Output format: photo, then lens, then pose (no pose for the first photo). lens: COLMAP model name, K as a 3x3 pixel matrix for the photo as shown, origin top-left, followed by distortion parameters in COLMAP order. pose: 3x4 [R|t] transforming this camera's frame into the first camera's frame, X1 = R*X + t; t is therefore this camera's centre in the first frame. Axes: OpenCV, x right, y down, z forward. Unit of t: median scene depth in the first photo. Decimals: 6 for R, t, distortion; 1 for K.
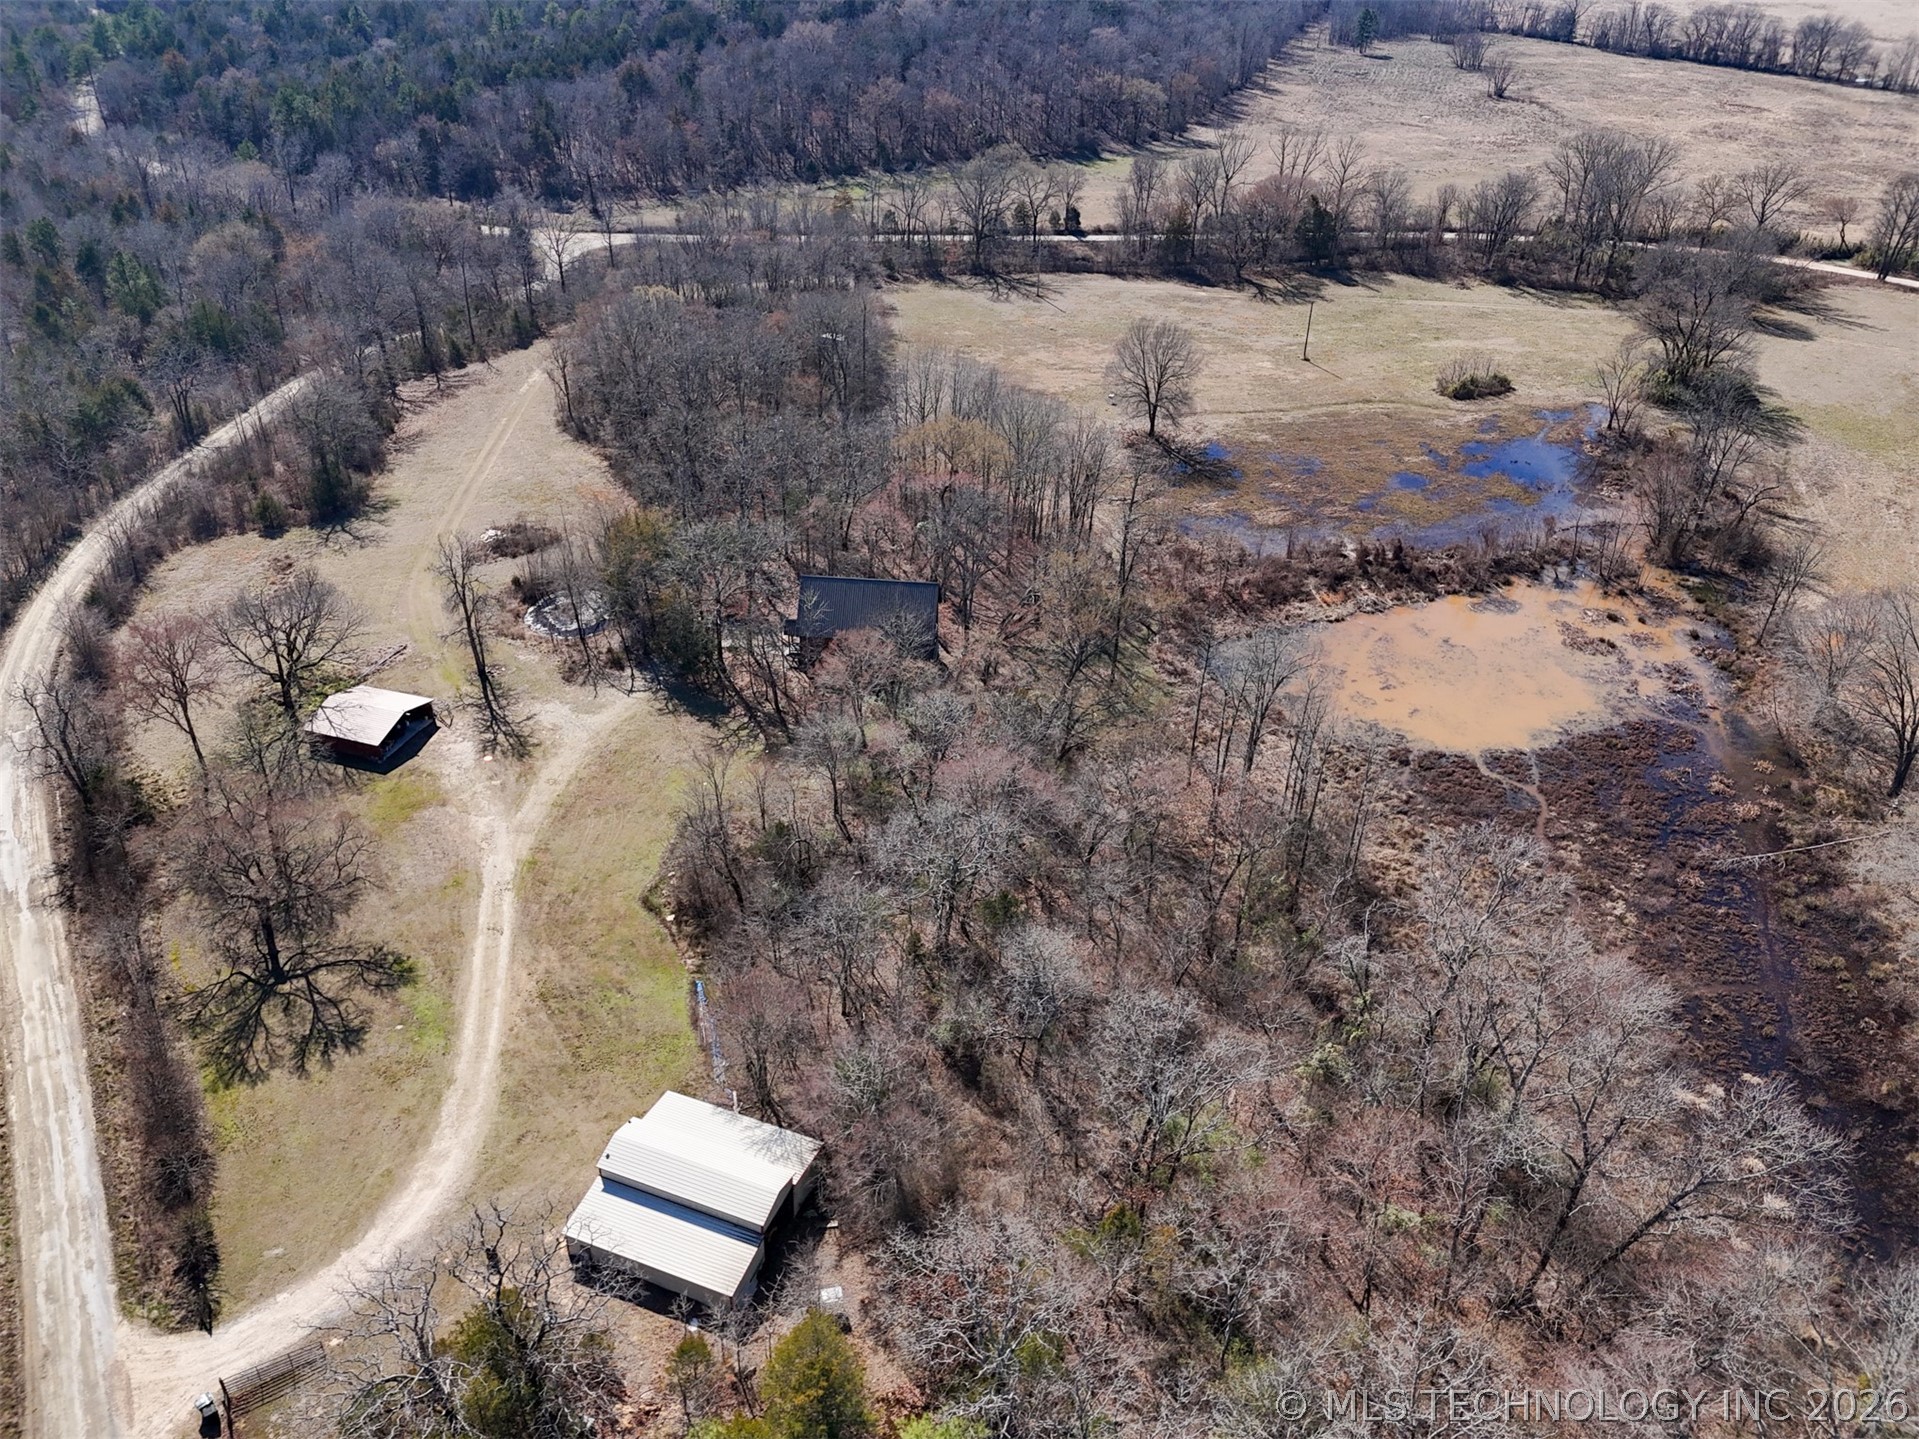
lens RADIAL K [[1404.1, 0, 956.4], [0, 1404.1, 720.5], [0, 0, 1]] dist [0.049001, -0.042591]
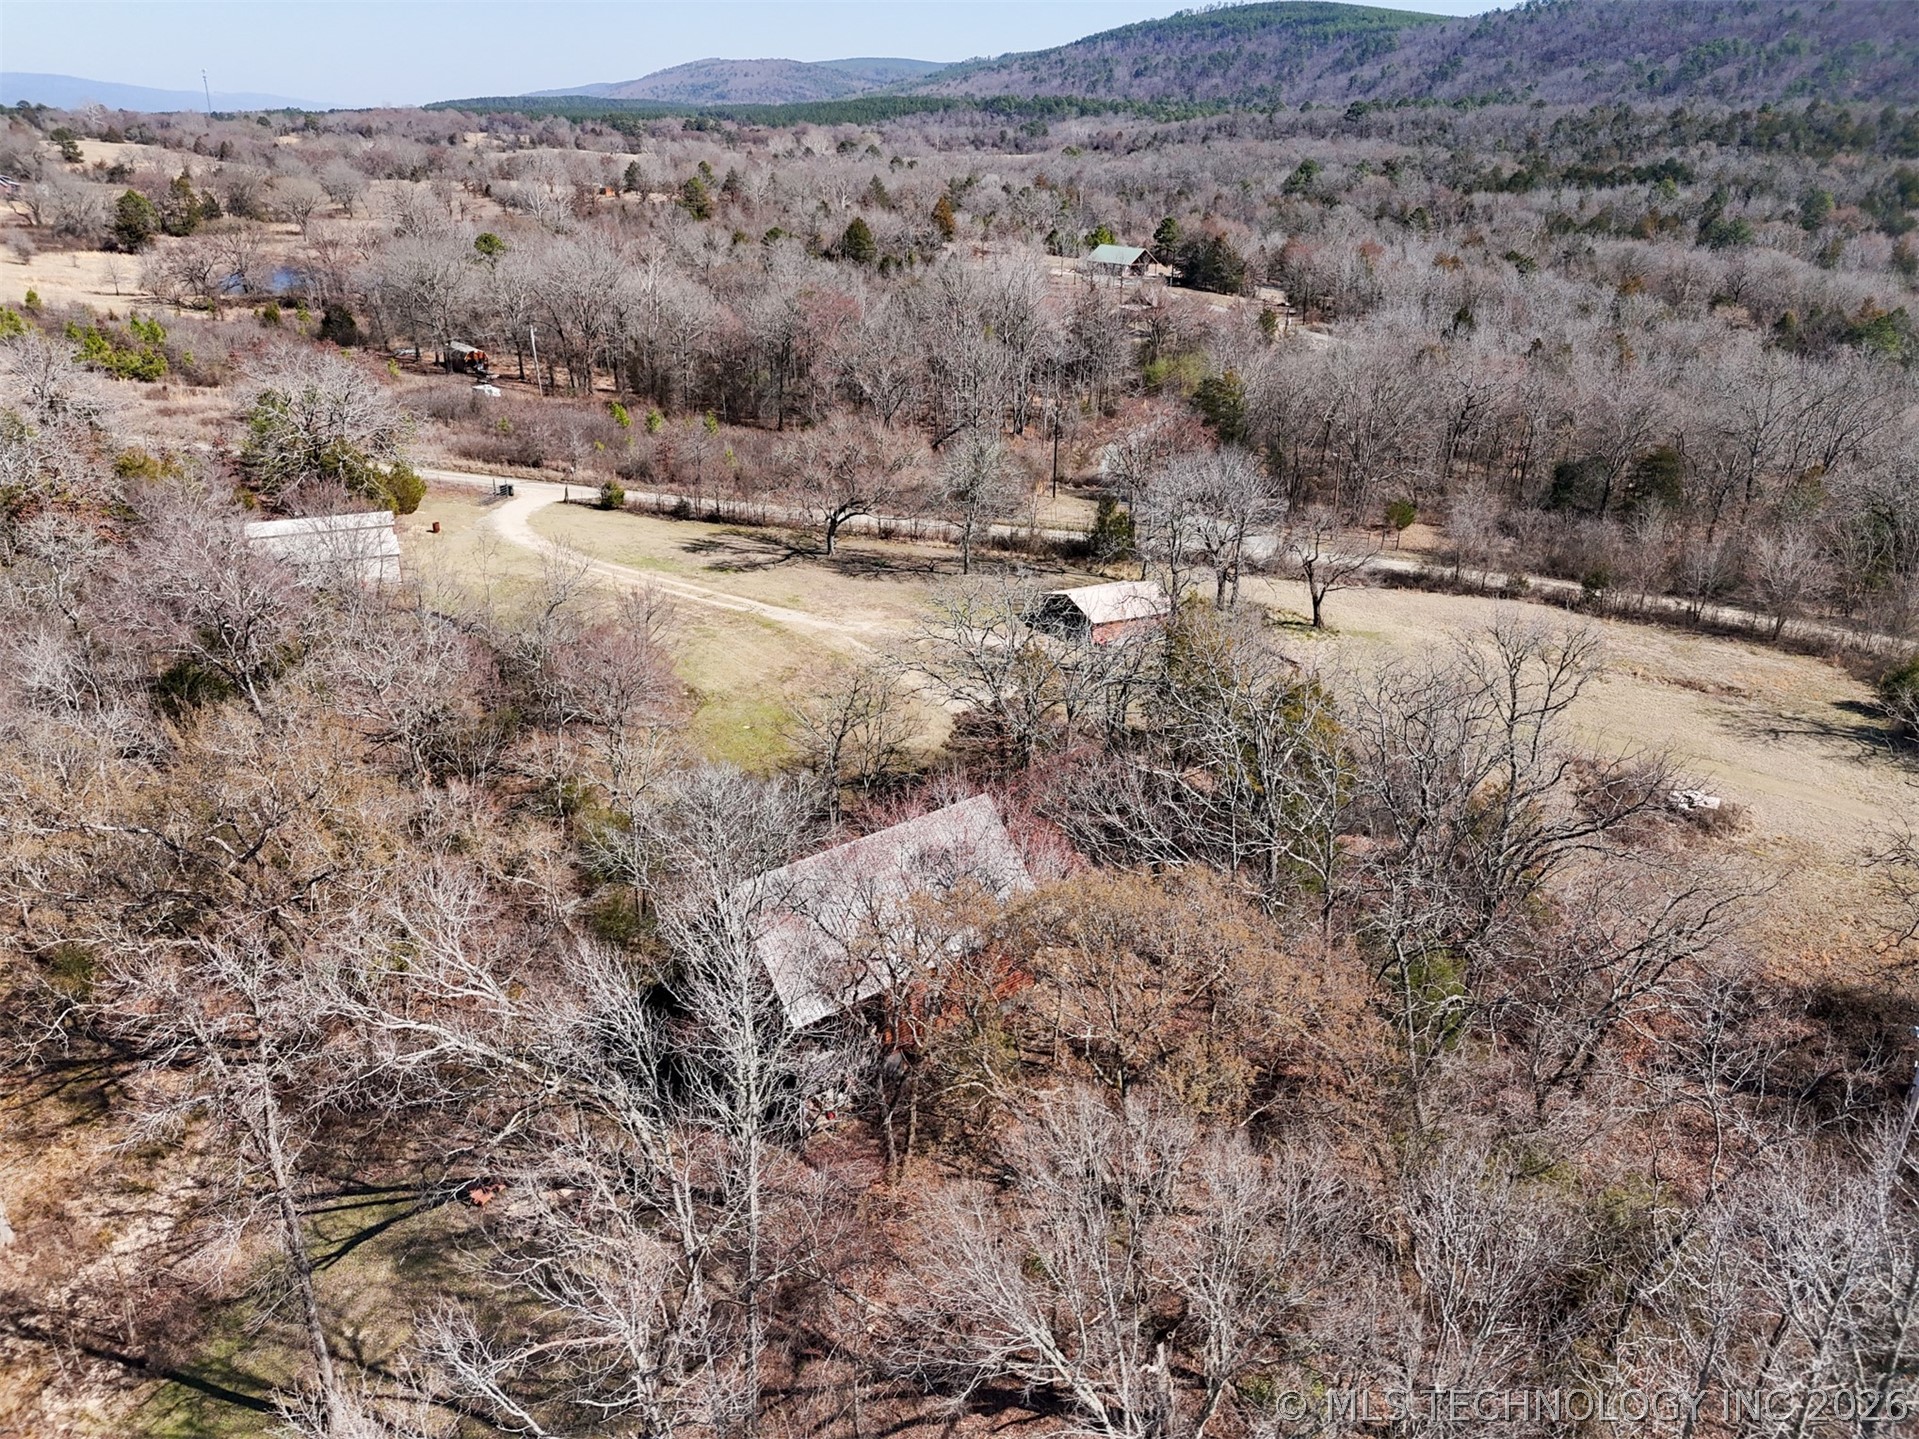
lens RADIAL K [[1404.1, 0, 964.3], [0, 1404.1, 726.8], [0, 0, 1]] dist [0.049001, -0.042591]
pose [[-0.703222, 0.260951, -0.661350, 0.159720], [-0.397901, 0.626432, 0.670267, -0.346569], [0.589197, 0.734498, -0.336688, 0.914823]]
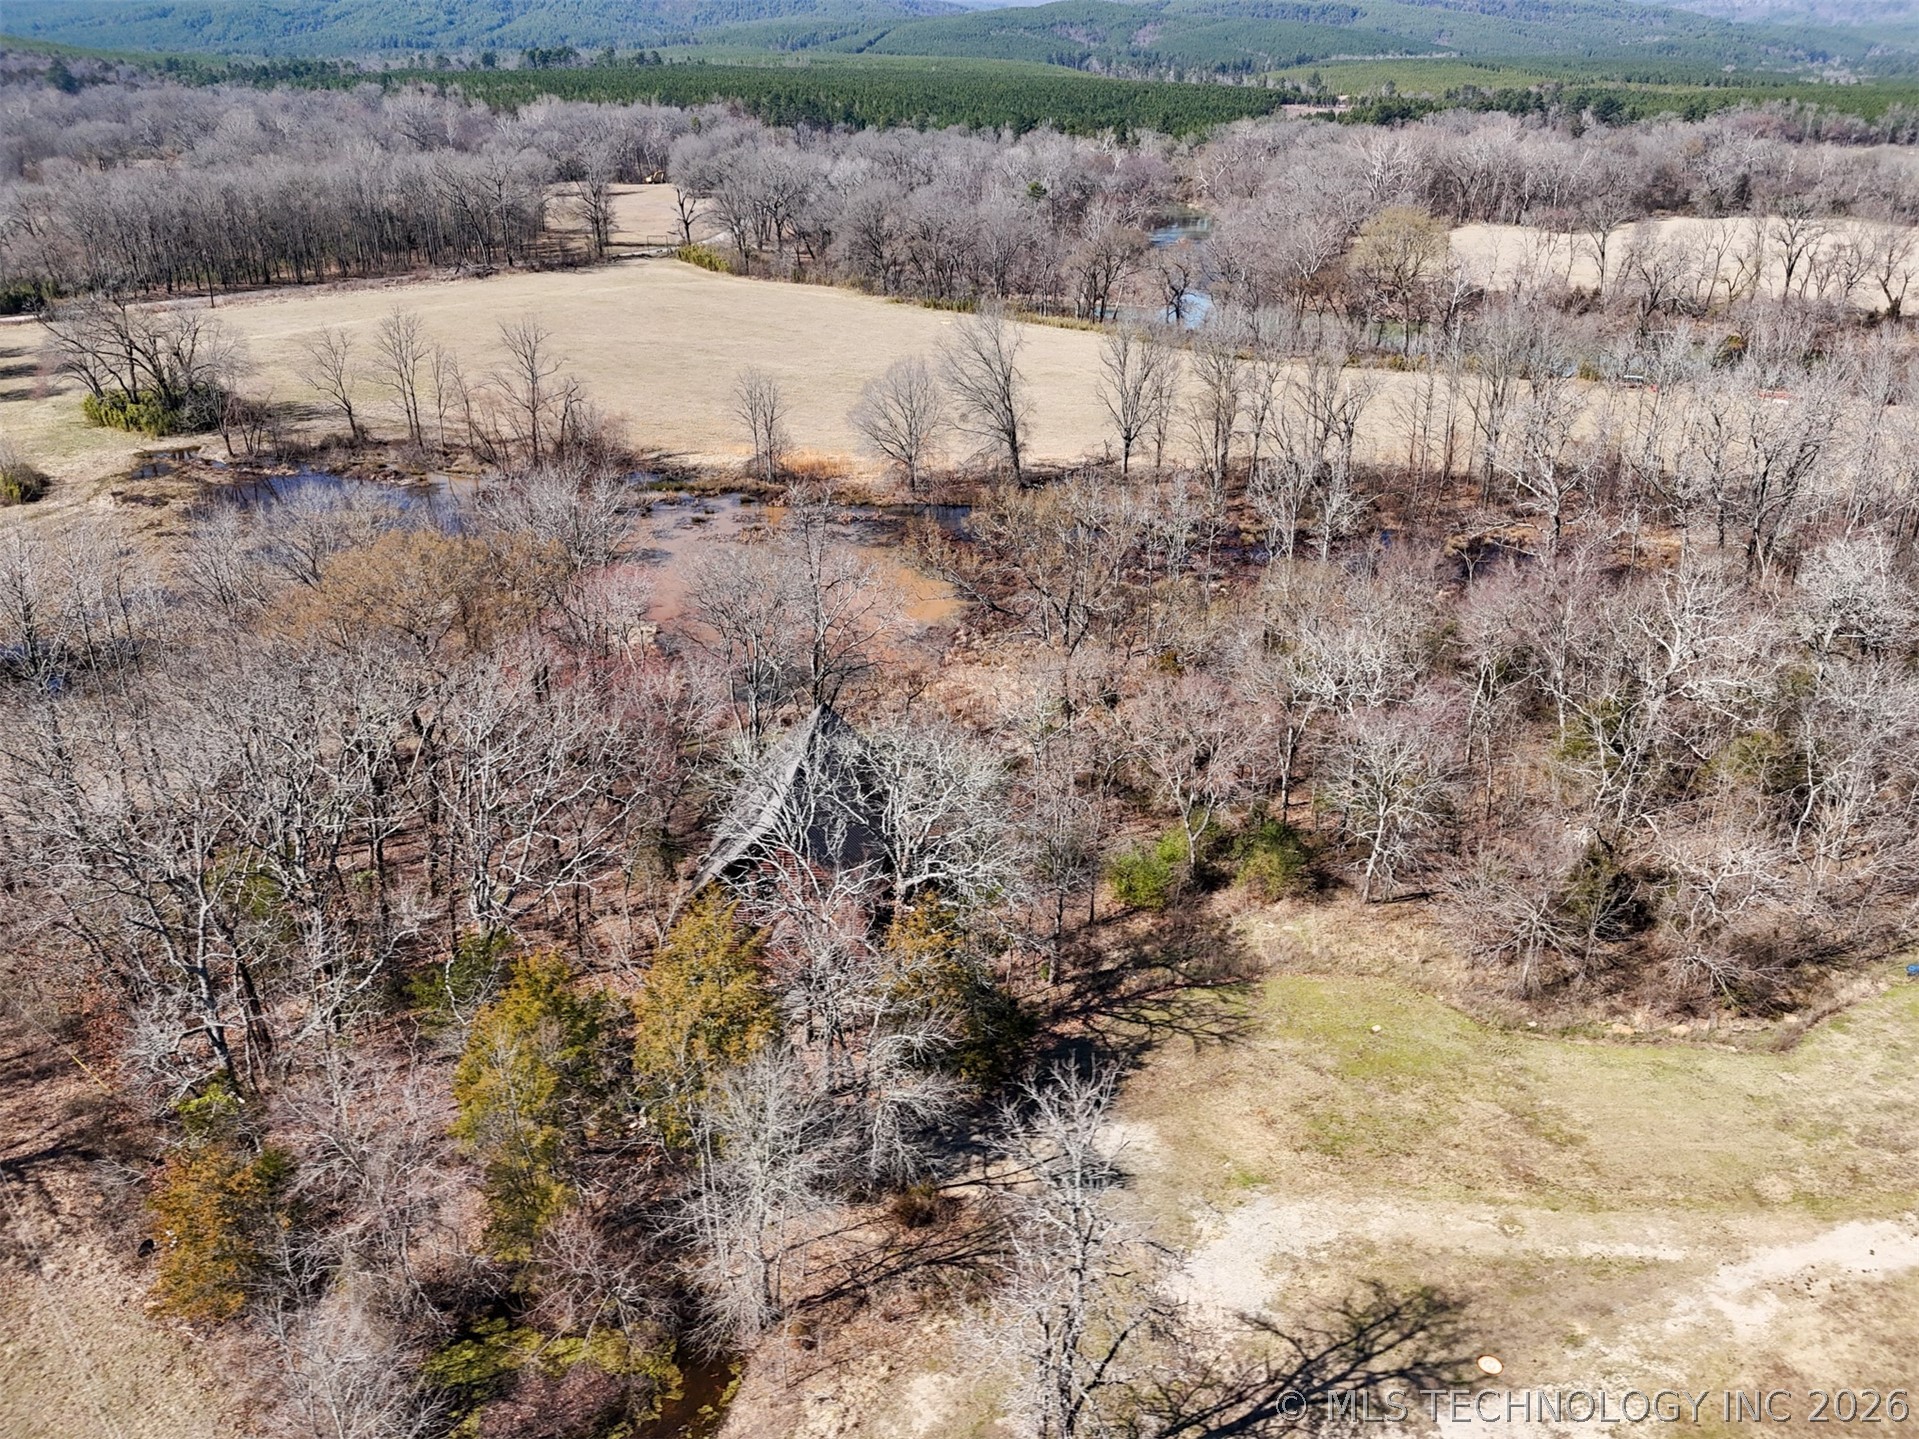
lens RADIAL K [[1404.1, 0, 960.5], [0, 1404.1, 722.7], [0, 0, 1]] dist [0.049001, -0.042591]
pose [[-0.011380, -0.433342, 0.901158, -0.412388], [0.530761, 0.761163, 0.372725, -0.217612], [-0.847445, 0.482541, 0.221339, 0.666870]]
